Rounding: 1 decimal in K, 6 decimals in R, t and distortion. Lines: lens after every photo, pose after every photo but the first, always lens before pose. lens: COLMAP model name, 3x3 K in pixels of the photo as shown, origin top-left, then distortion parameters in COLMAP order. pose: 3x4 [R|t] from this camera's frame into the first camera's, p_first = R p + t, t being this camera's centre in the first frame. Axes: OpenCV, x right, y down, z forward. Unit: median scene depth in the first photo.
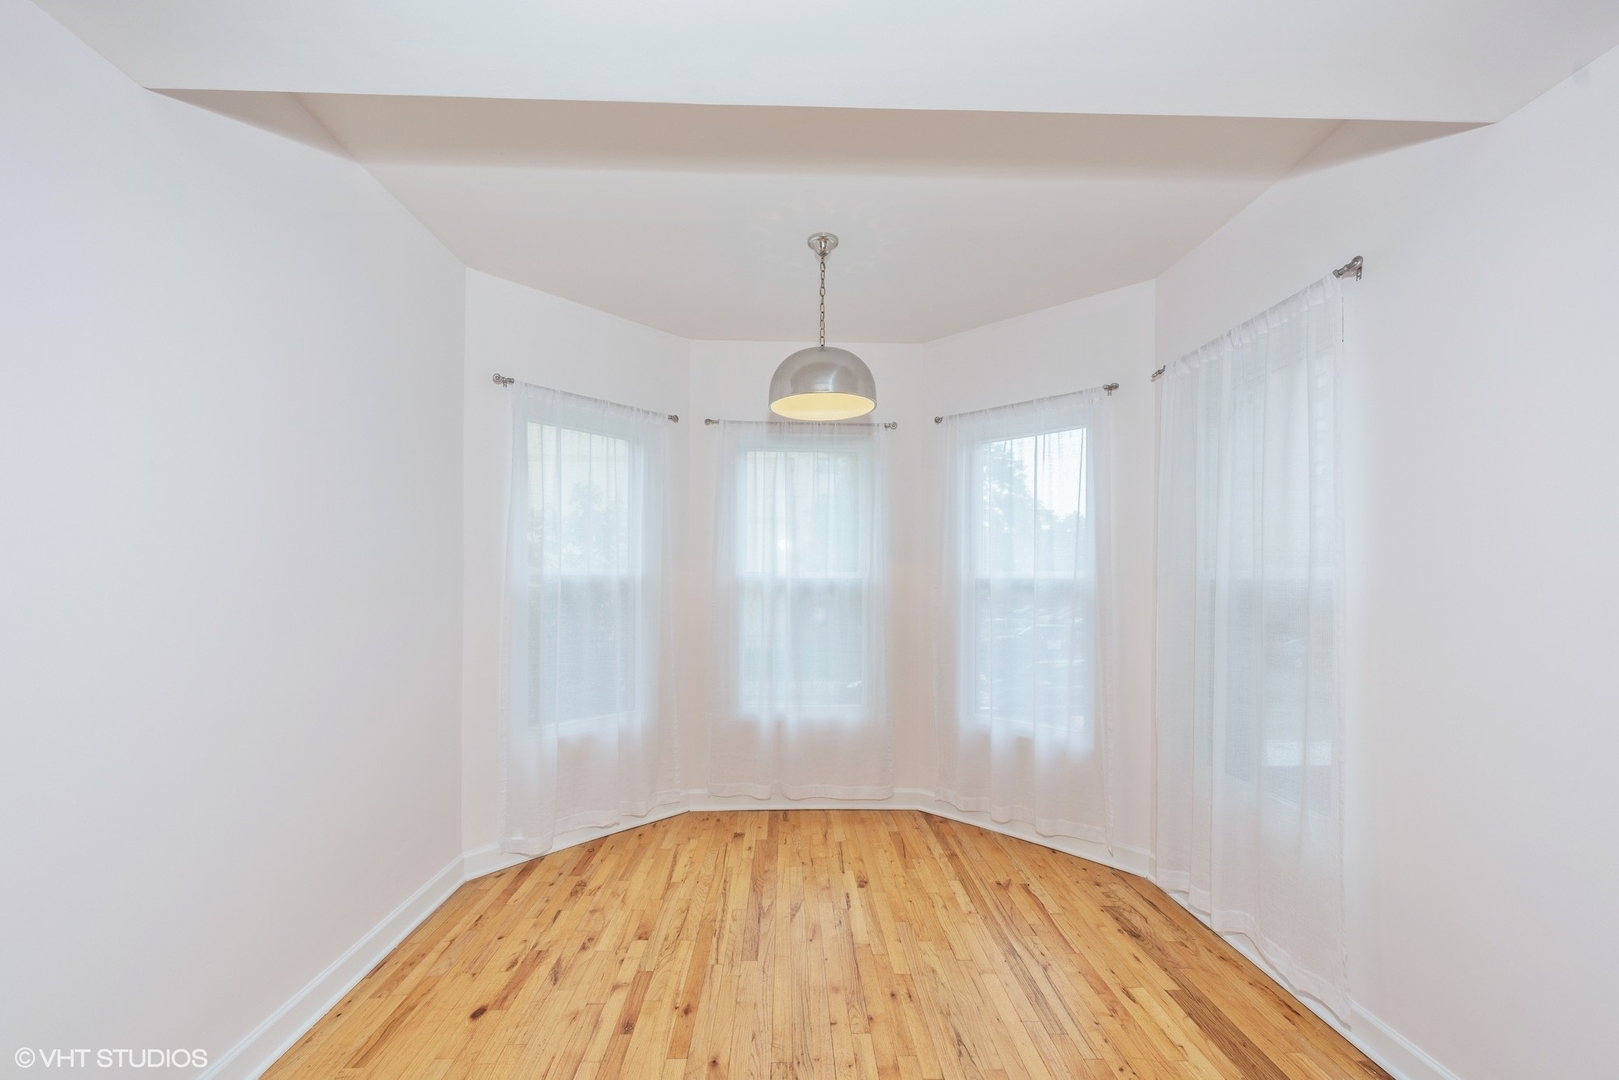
lens RADIAL K [[660.5, 0, 802.7], [0, 660.5, 570.8], [0, 0, 1]] dist [0.010449, -0.000710]
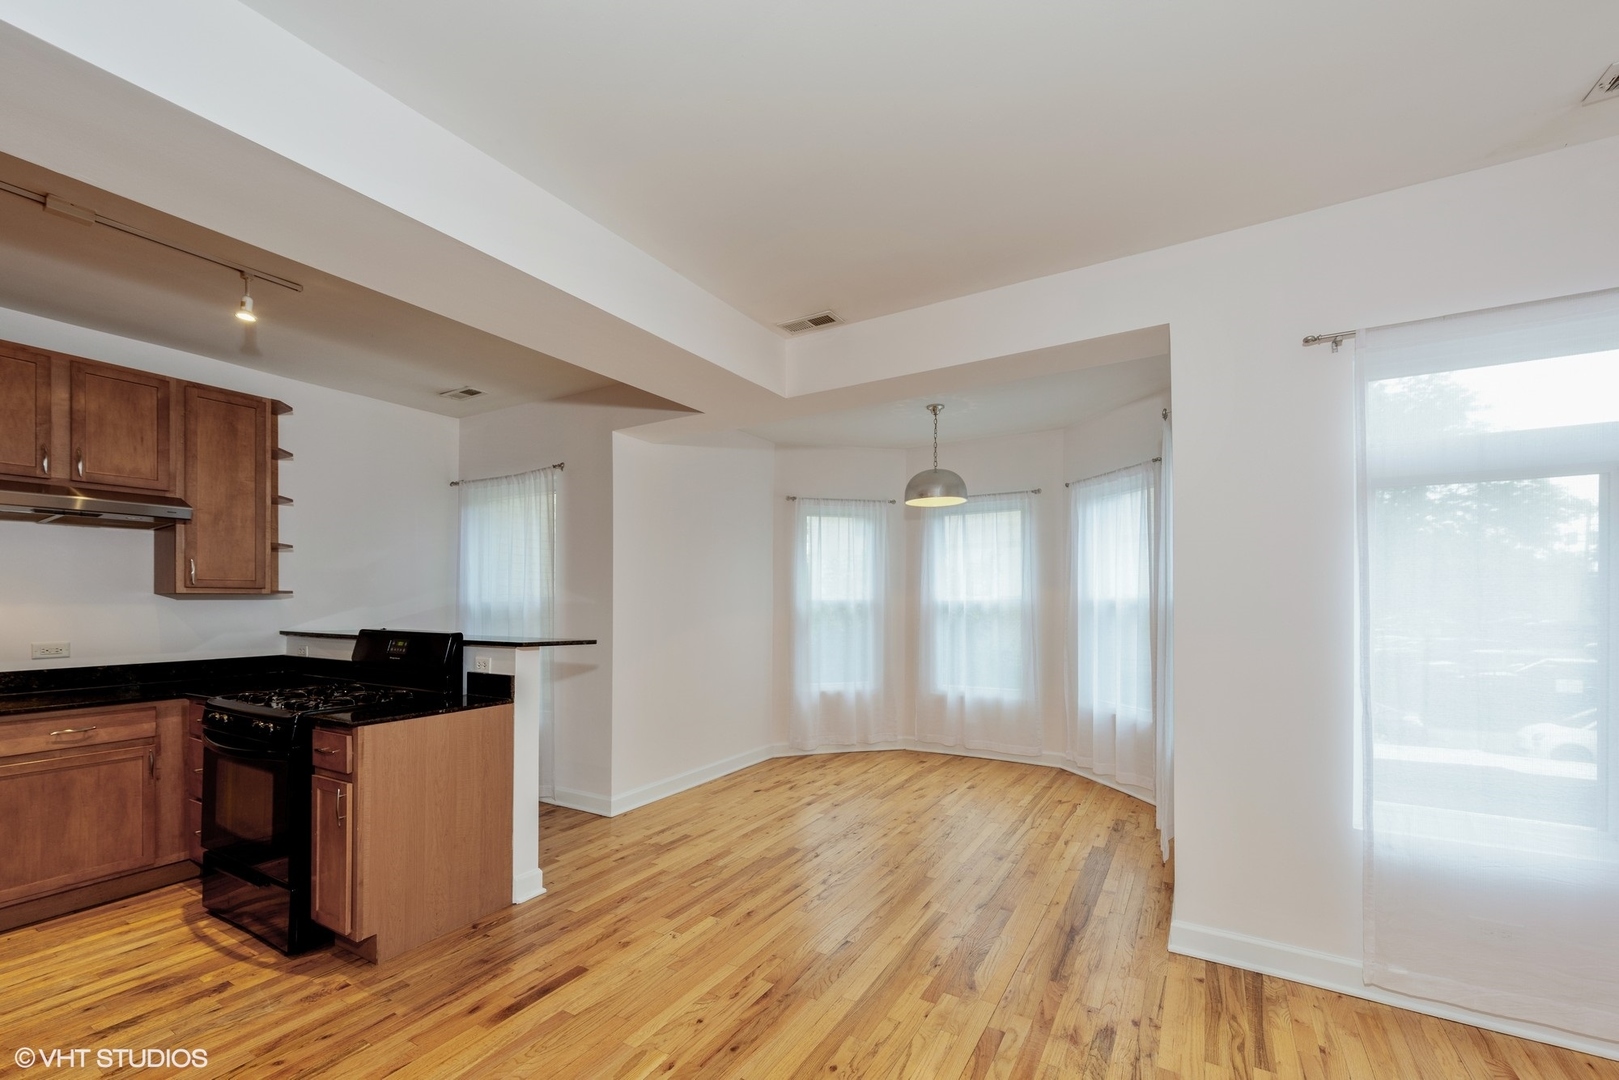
lens RADIAL K [[660.5, 0, 815.8], [0, 660.5, 600.0], [0, 0, 1]] dist [0.010449, -0.000710]
pose [[0.850520, -0.009558, -0.525856, 0.578905], [0.015293, 0.999862, 0.006561, -0.006677], [0.525721, -0.013622, 0.850548, -0.539307]]
